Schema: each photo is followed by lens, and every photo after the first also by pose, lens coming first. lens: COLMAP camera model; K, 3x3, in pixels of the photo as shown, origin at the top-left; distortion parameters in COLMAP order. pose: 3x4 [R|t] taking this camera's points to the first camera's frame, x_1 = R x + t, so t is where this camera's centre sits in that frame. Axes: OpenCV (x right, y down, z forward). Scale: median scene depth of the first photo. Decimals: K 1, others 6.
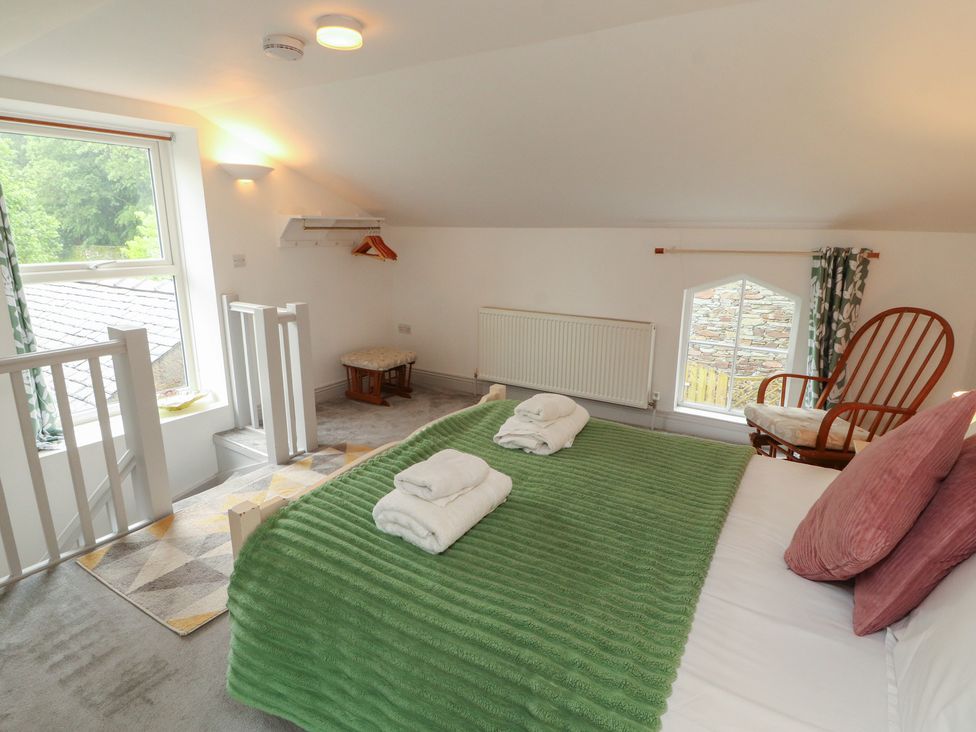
lens RADIAL K [[513.0, 0, 489.2], [0, 513.0, 363.8], [0, 0, 1]] dist [-0.014510, -0.005477]
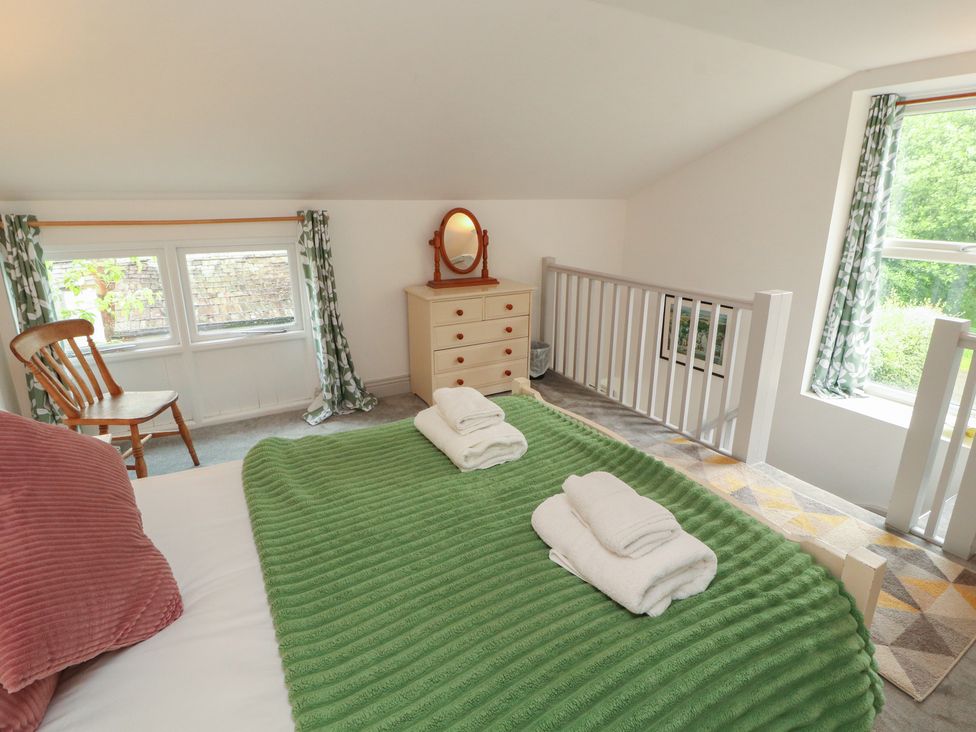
lens RADIAL K [[513.0, 0, 490.6], [0, 513.0, 357.0], [0, 0, 1]] dist [-0.014510, -0.005477]
pose [[-0.464185, 0.244569, -0.851304, 0.489576], [-0.230361, 0.894715, 0.382648, -0.196578], [0.855258, 0.373727, -0.358974, 0.795152]]
